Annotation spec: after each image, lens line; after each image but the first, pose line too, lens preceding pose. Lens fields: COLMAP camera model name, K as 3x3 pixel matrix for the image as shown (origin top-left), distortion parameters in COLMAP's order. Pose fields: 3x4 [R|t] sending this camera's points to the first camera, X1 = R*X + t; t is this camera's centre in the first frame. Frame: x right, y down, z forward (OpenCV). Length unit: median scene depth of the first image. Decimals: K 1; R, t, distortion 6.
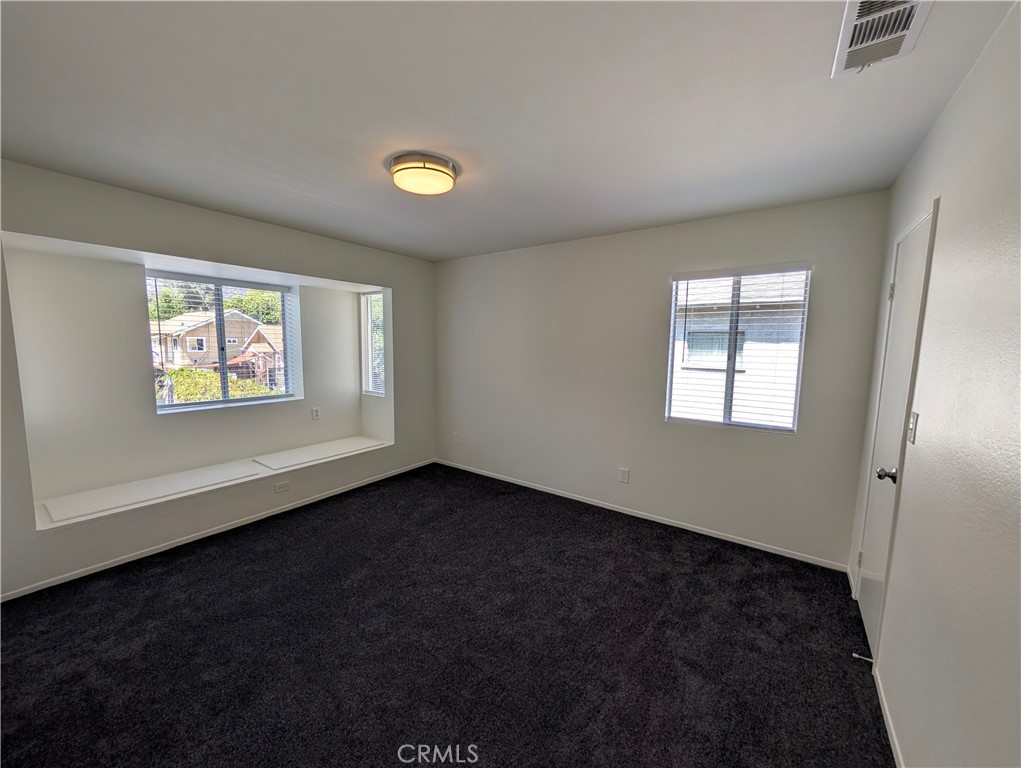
lens RADIAL K [[386.1, 0, 510.4], [0, 386.1, 387.0], [0, 0, 1]] dist [0.000412, -0.000004]
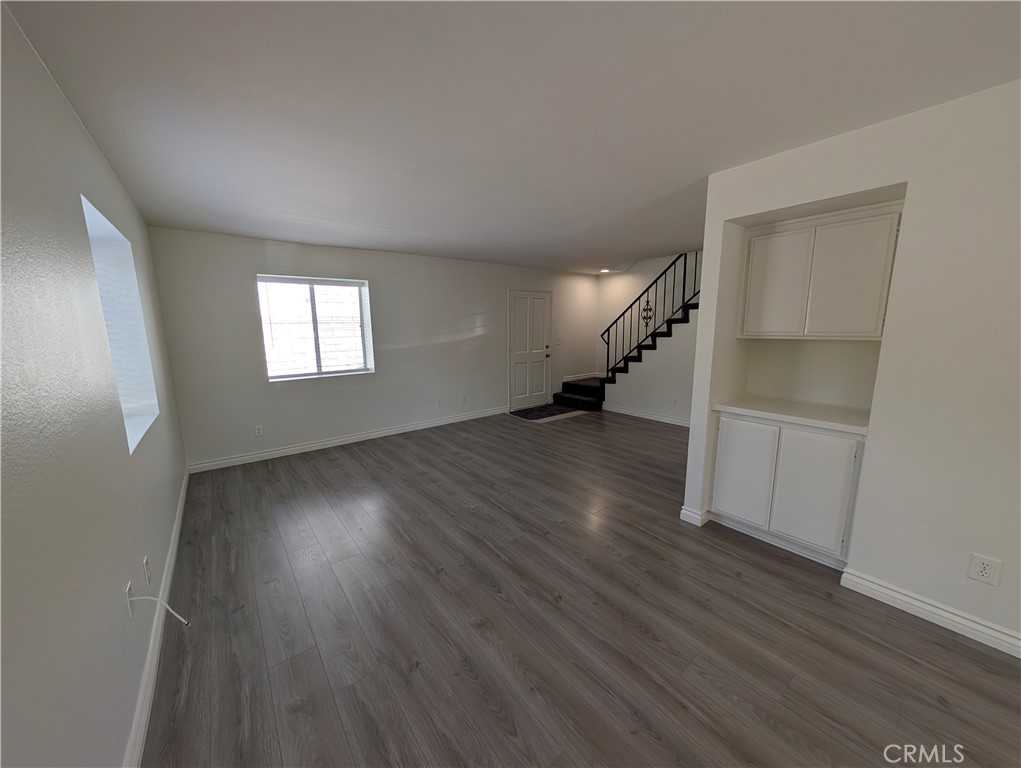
lens RADIAL K [[370.2, 0, 507.7], [0, 370.2, 387.2], [0, 0, 1]] dist [-0.002645, -0.000264]
pose [[0.956848, 0.019978, -0.289902, 0.259105], [-0.003473, 0.998349, 0.057337, 0.009038], [0.290569, -0.053856, 0.955337, -0.024206]]
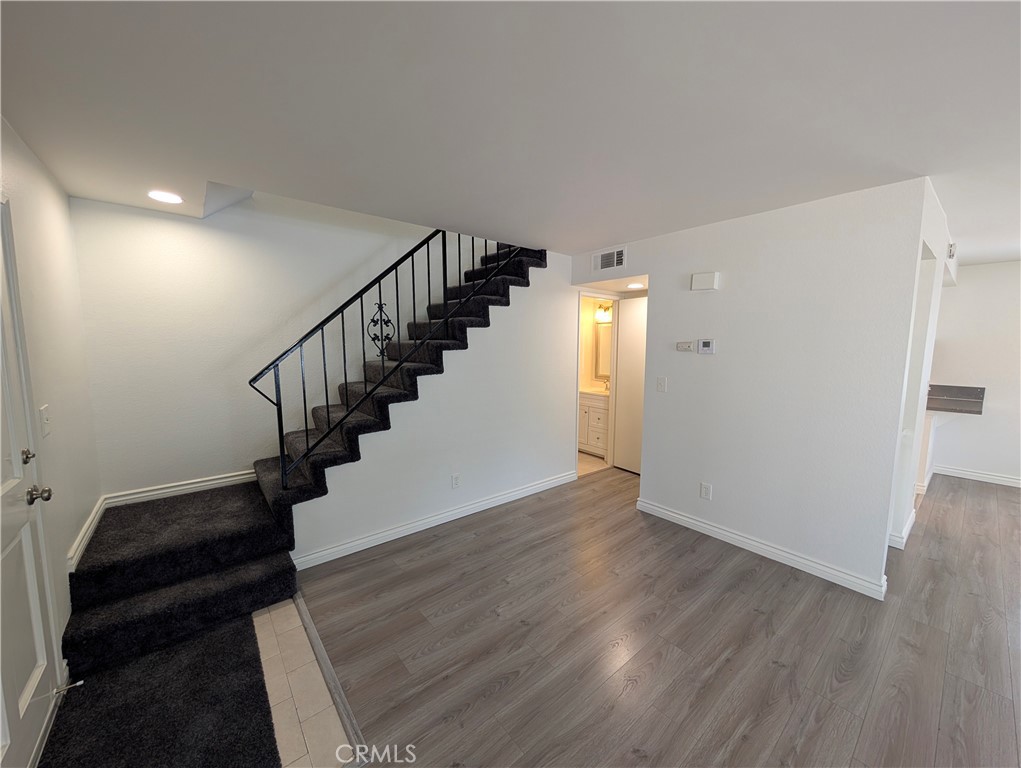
lens RADIAL K [[386.1, 0, 510.4], [0, 386.1, 387.0], [0, 0, 1]] dist [0.000412, -0.000004]
pose [[0.269112, -0.127875, 0.954582, -0.348198], [0.103859, 0.989220, 0.103236, -0.153024], [-0.957493, 0.071360, 0.279492, 1.204760]]
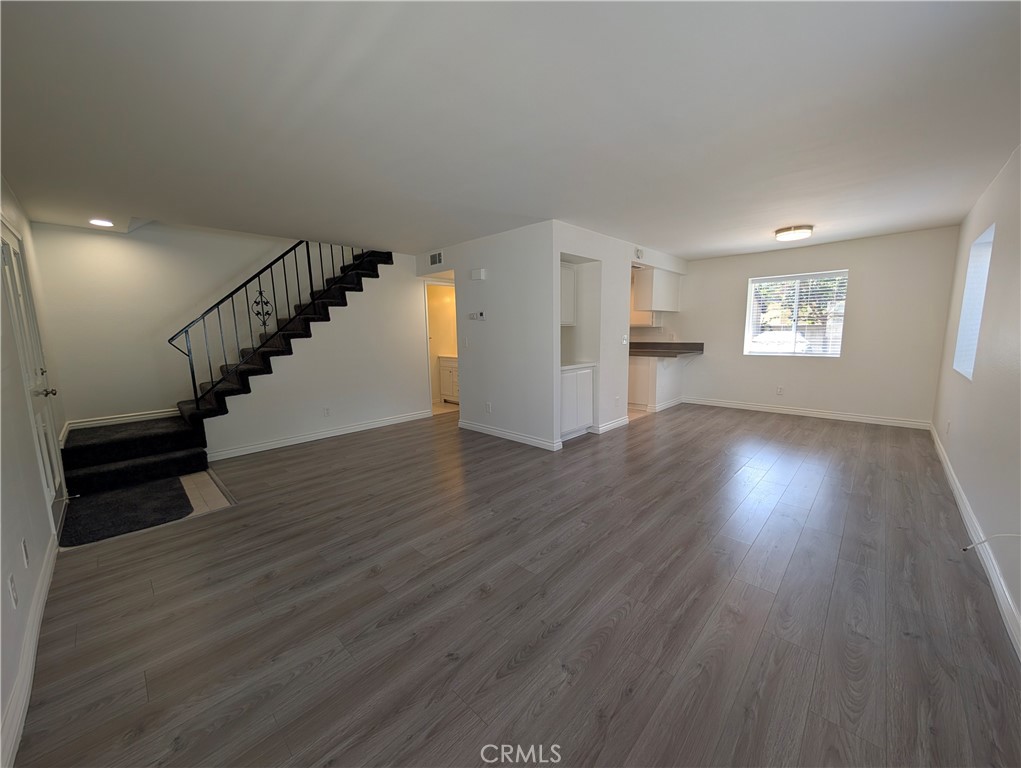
lens RADIAL K [[386.1, 0, 510.4], [0, 386.1, 387.0], [0, 0, 1]] dist [0.000412, -0.000004]
pose [[0.152996, -0.166215, 0.974148, -0.748172], [0.126920, 0.980895, 0.147433, -0.051686], [-0.980043, 0.101083, 0.171169, 0.726111]]
